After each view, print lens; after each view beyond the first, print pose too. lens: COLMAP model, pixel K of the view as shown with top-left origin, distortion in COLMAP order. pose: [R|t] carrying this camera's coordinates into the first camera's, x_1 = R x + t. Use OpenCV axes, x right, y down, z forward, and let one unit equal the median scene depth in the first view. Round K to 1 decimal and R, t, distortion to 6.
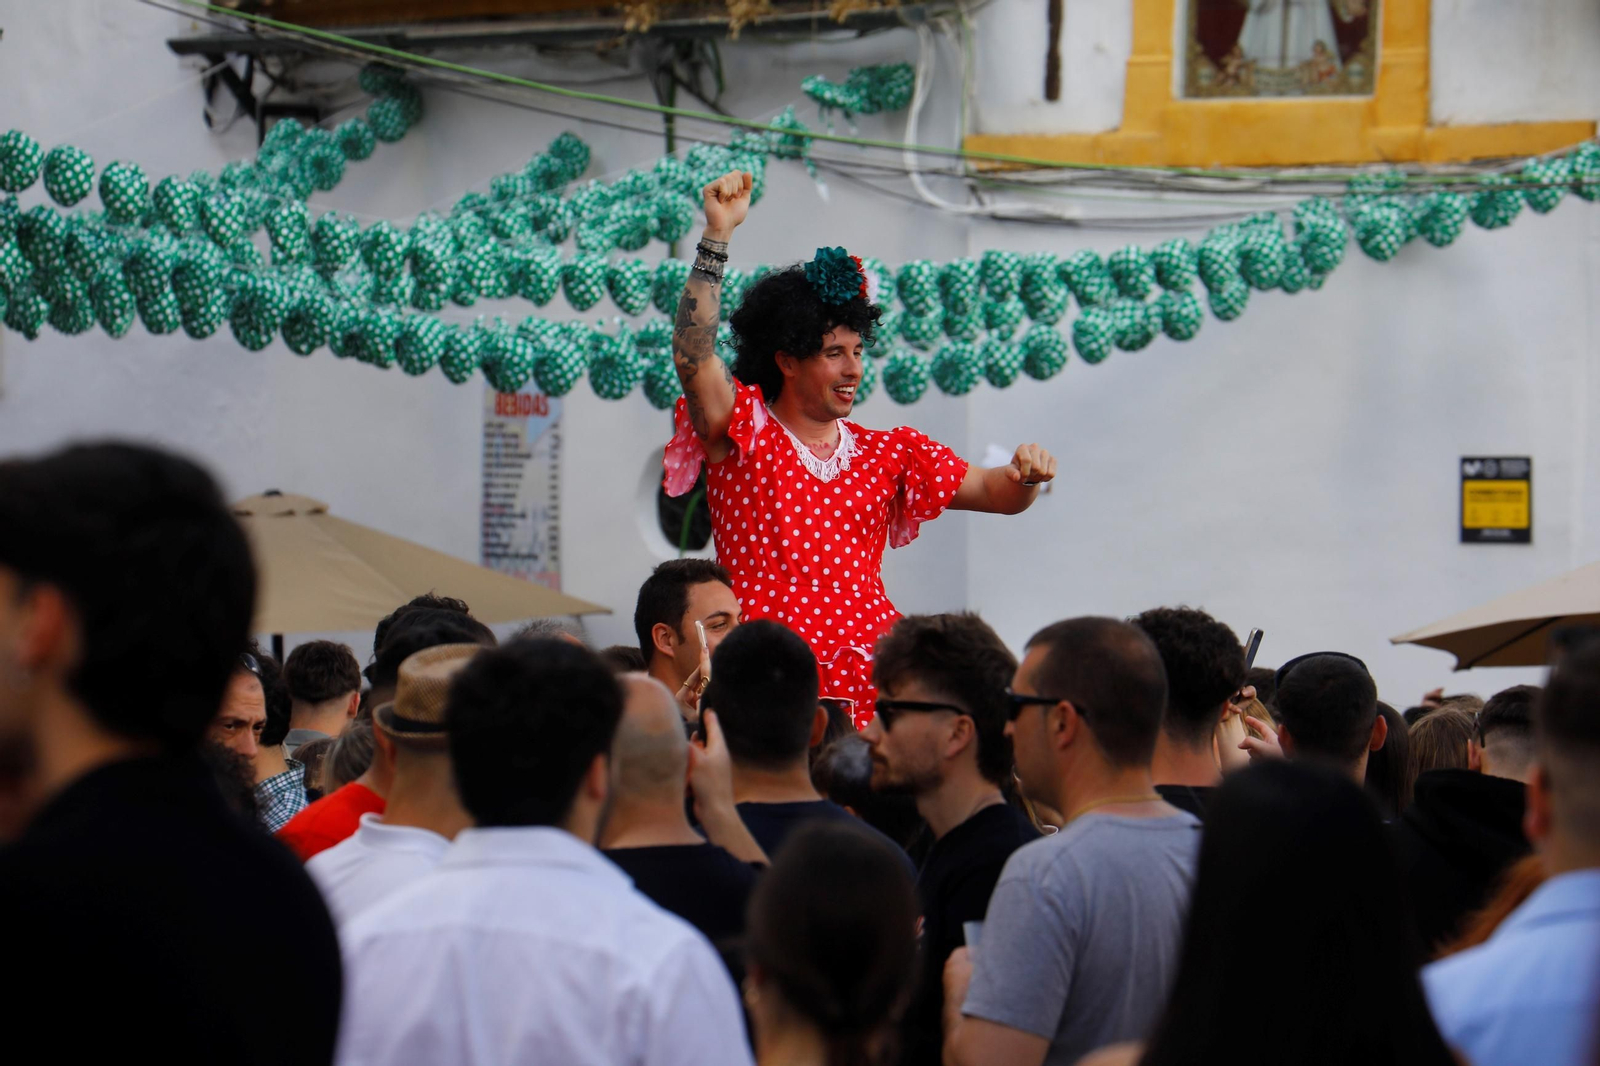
lens RADIAL K [[9237.6, 0, 805.8], [0, 9237.6, 525.4], [0, 0, 1]] dist [2.445408, 0.000000]
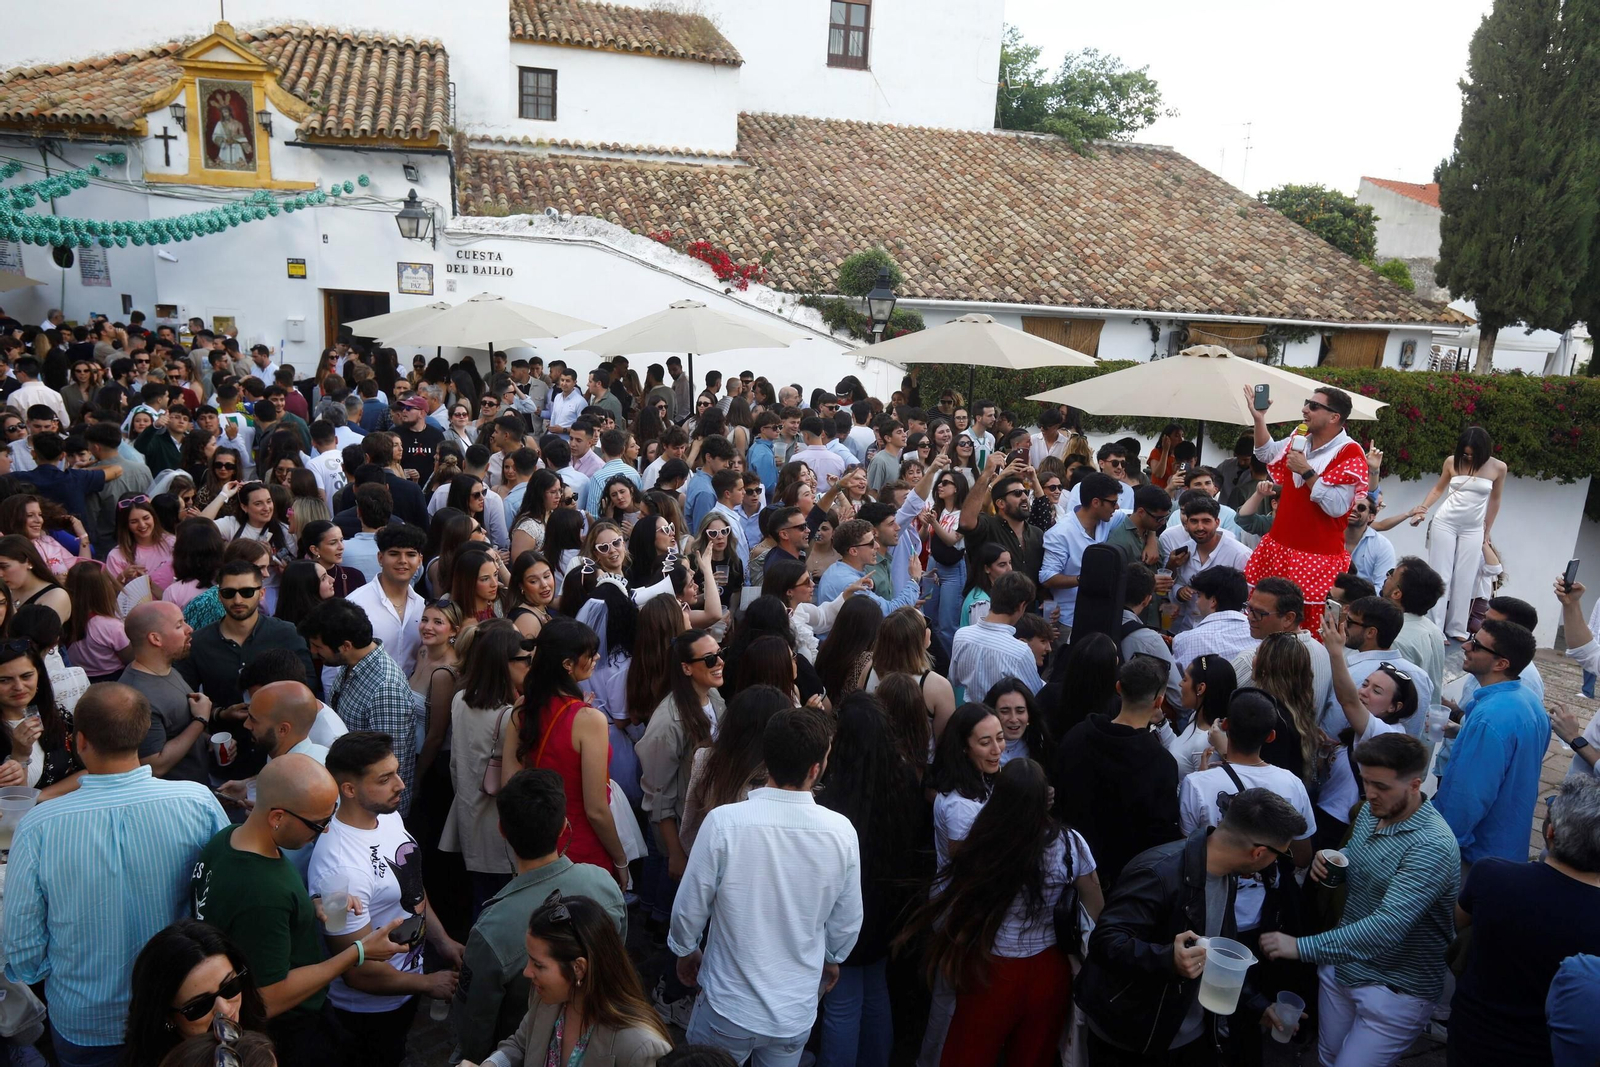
lens RADIAL K [[1209.5, 0, 795.6], [0, 1209.5, 525.7], [0, 0, 1]] dist [-0.027302, 0.076014]
pose [[0.817599, -0.117331, 0.563707, -0.068617], [-0.037995, 0.965890, 0.256149, -0.039614], [-0.574534, -0.230845, 0.785253, 0.374074]]
